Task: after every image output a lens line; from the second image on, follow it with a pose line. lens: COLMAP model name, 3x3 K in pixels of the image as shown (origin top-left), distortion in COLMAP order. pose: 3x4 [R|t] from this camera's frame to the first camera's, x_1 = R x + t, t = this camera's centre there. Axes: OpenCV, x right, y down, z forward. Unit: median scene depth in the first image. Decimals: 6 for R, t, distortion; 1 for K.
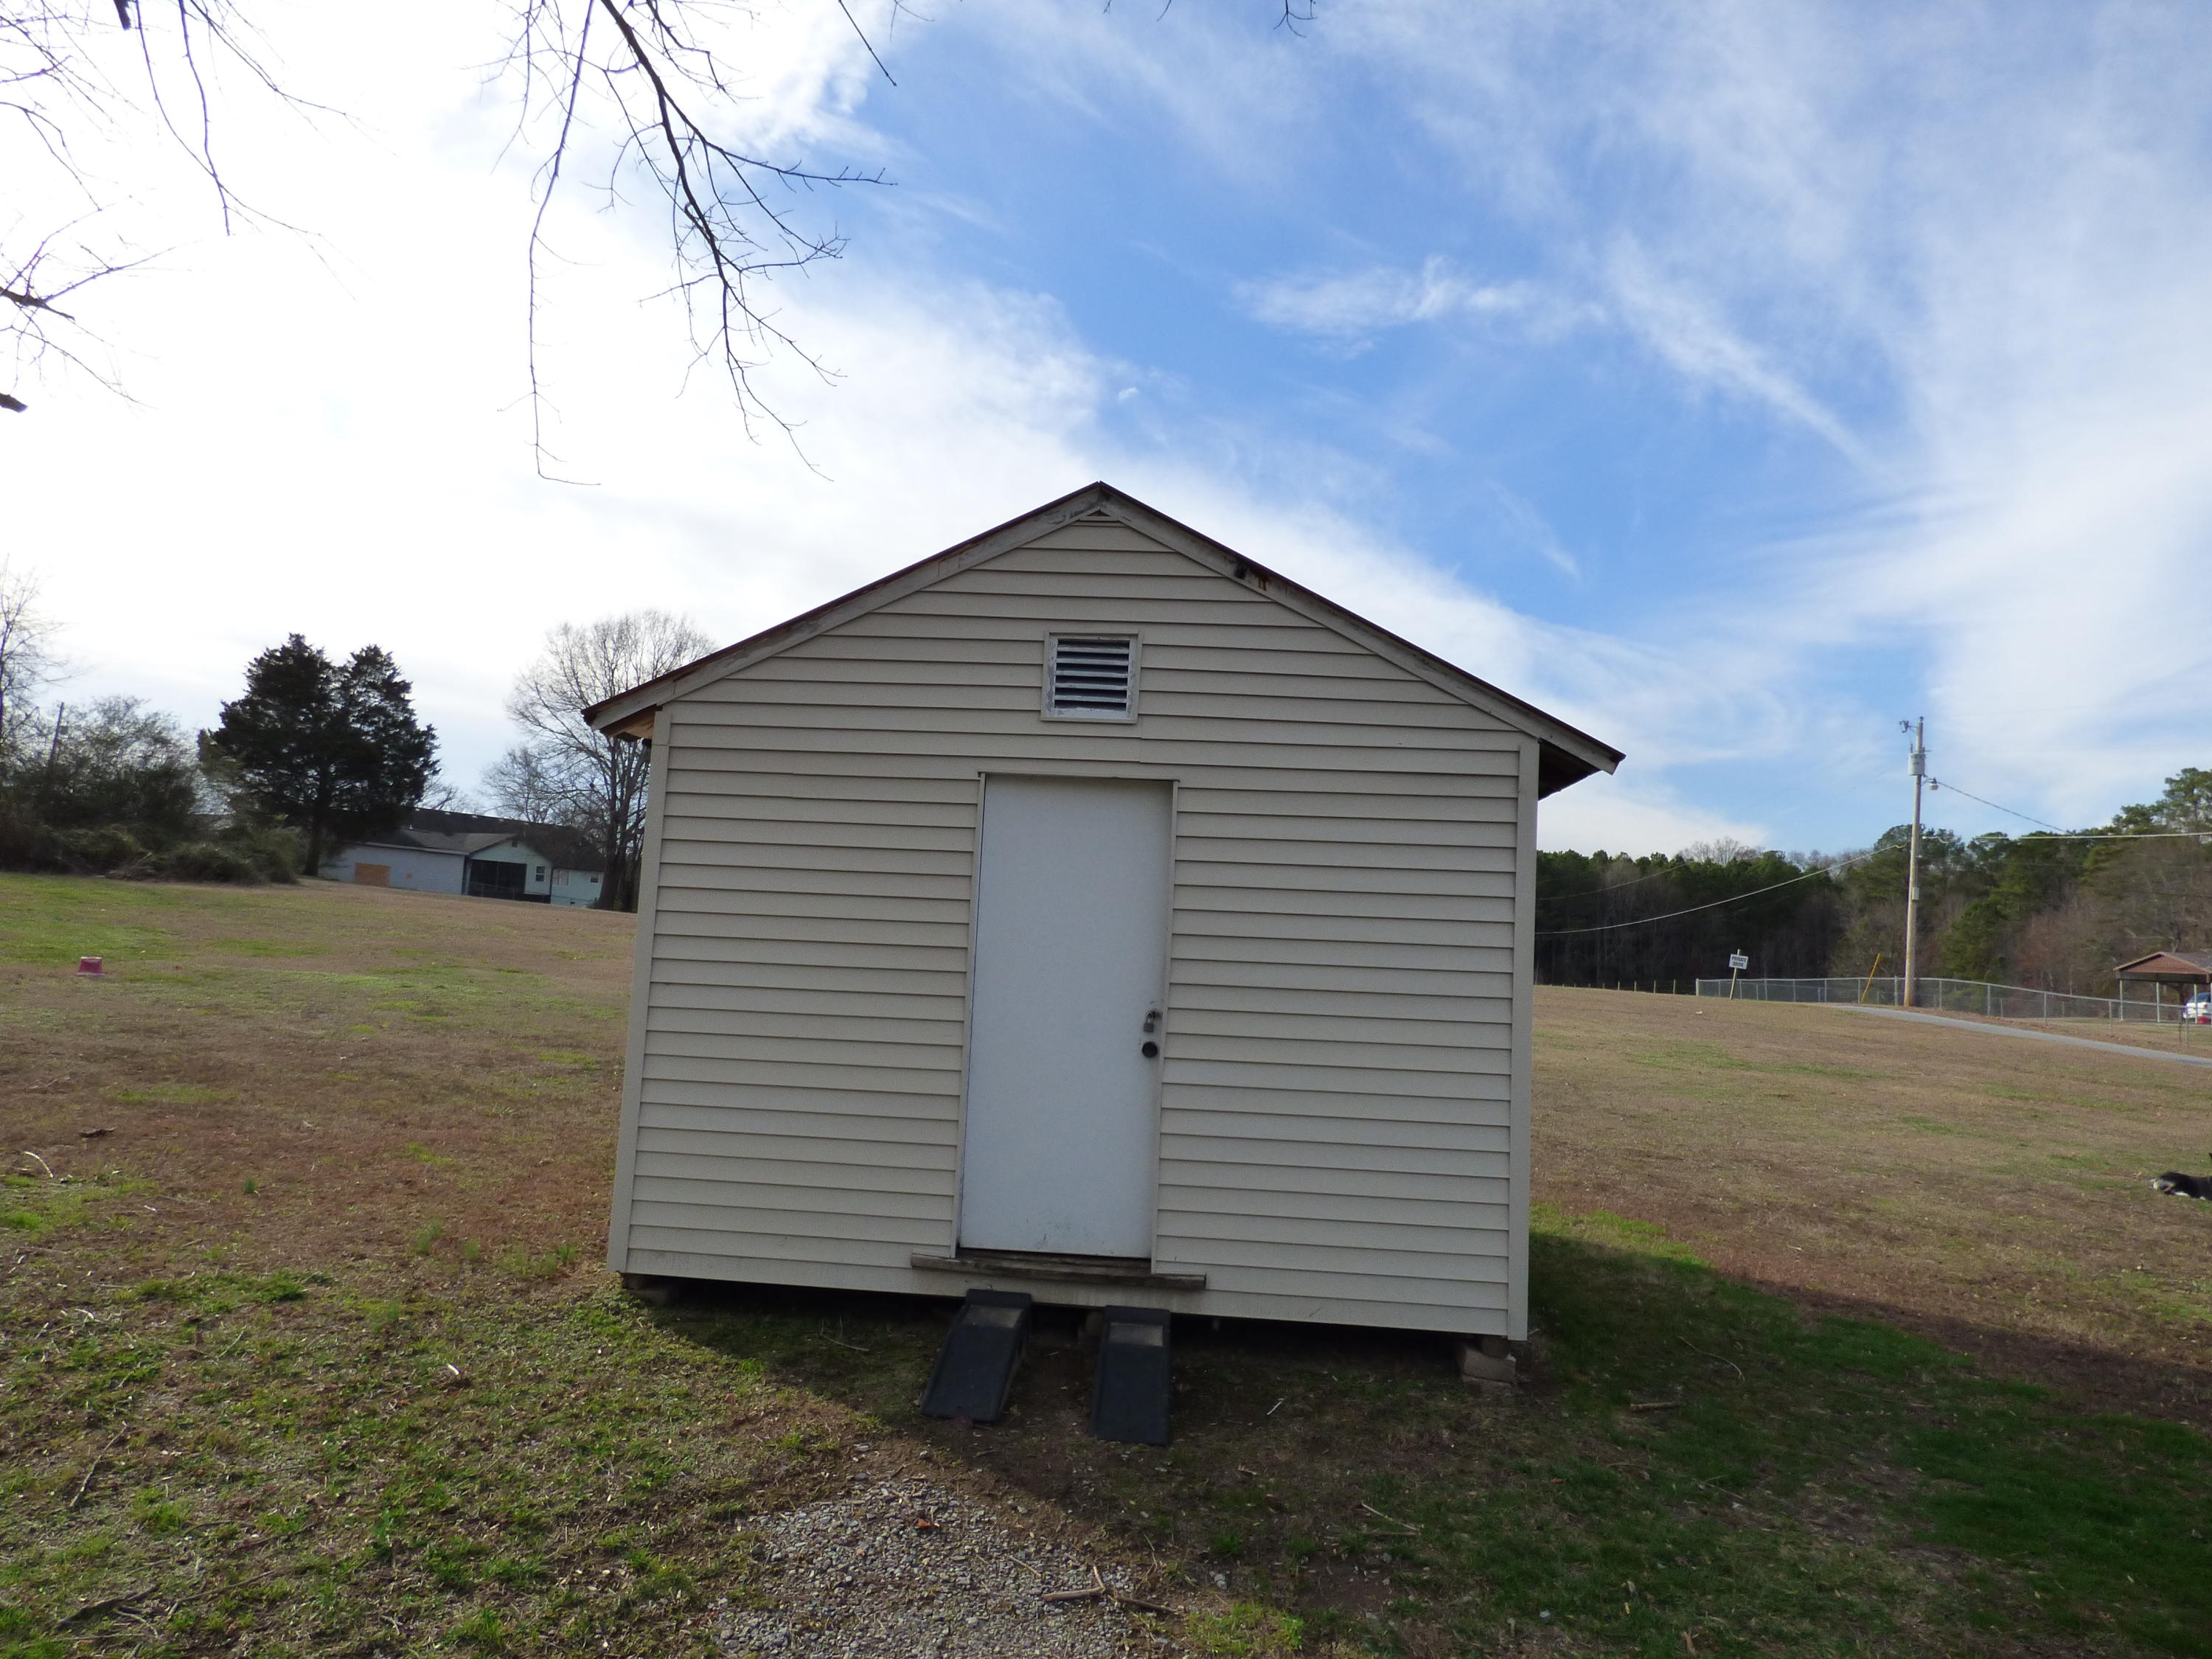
lens RADIAL K [[1352.6, 0, 1114.3], [0, 1352.6, 823.8], [0, 0, 1]] dist [-0.007792, -0.001917]
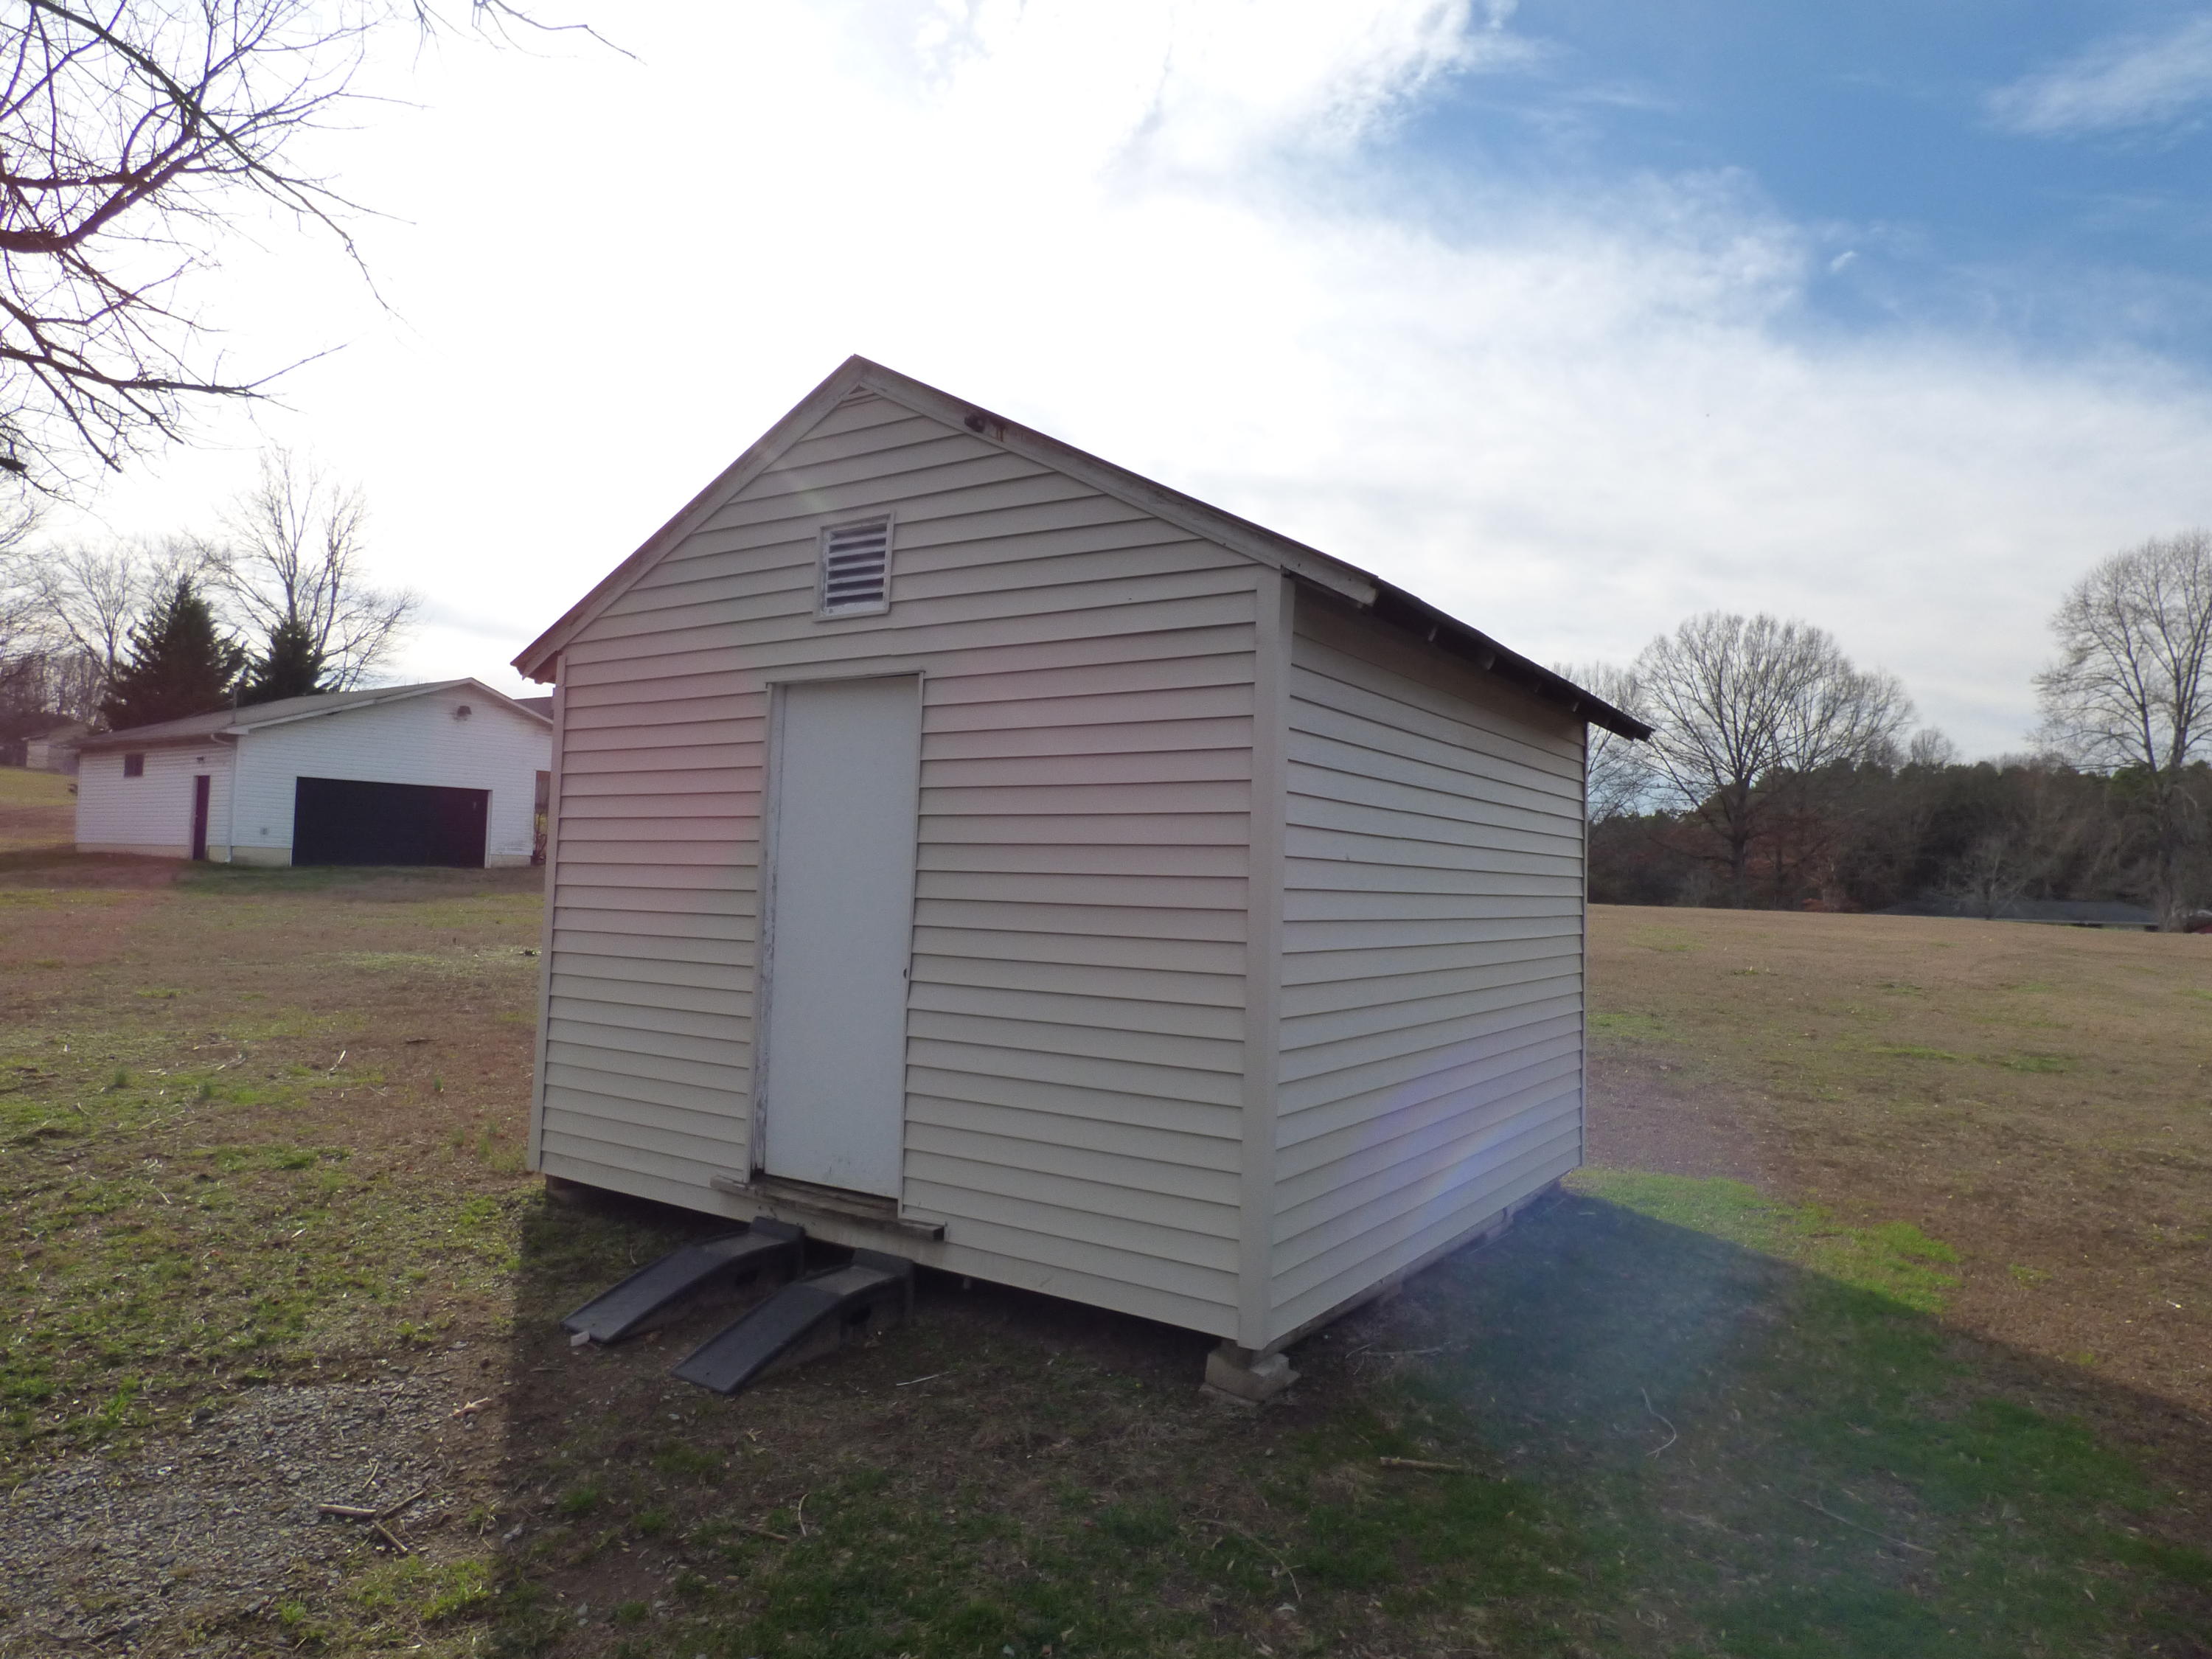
lens RADIAL K [[1365.4, 0, 1101.1], [0, 1365.4, 813.2], [0, 0, 1]] dist [0.000179, -0.010205]
pose [[0.873791, -0.046316, -0.484091, 0.597743], [0.056643, 0.998372, 0.006722, 0.063870], [0.482992, -0.033294, 0.874992, 0.274000]]
